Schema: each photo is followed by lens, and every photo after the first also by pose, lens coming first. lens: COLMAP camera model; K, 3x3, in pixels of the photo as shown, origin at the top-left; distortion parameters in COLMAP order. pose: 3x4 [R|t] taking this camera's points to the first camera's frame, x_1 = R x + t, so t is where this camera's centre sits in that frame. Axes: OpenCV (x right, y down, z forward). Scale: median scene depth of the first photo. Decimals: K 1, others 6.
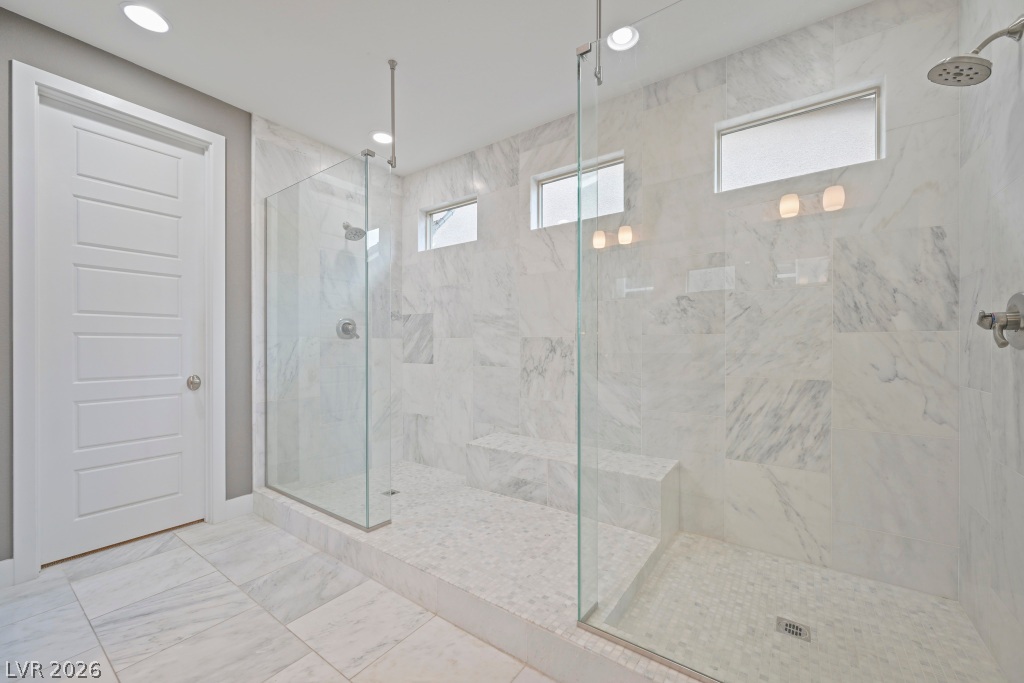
lens RADIAL K [[400.4, 0, 513.8], [0, 400.4, 345.0], [0, 0, 1]] dist [-0.001505, 0.001582]
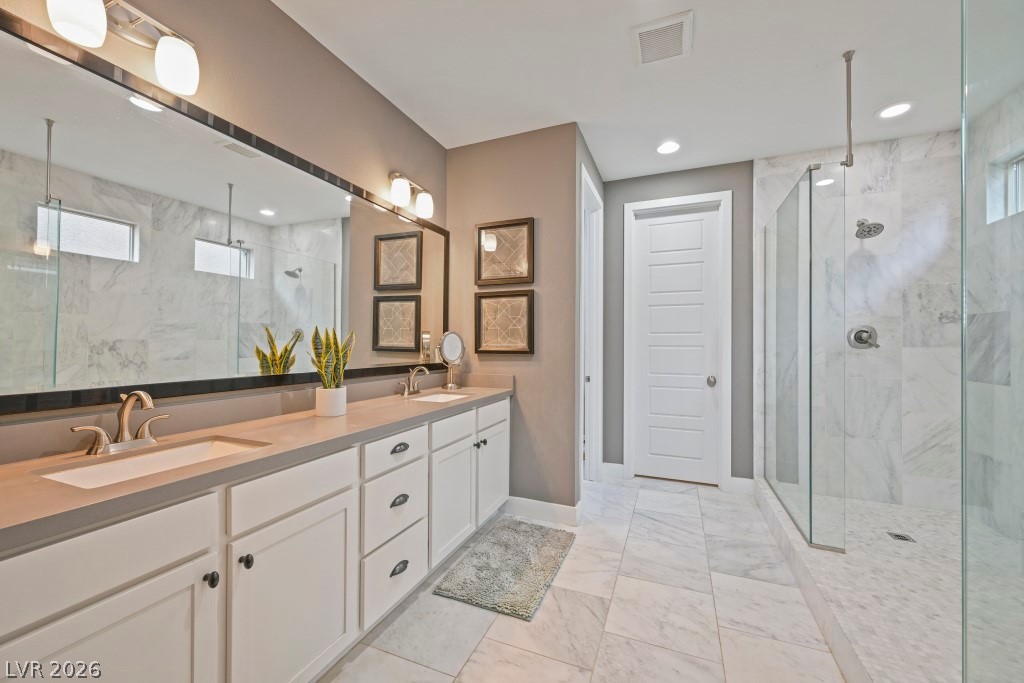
lens RADIAL K [[400.4, 0, 512.8], [0, 400.4, 335.8], [0, 0, 1]] dist [-0.001505, 0.001582]
pose [[0.227201, -0.019450, -0.973654, 0.396969], [-0.001325, 0.999793, -0.020282, -0.033875], [0.973847, 0.005898, 0.227129, 0.039265]]
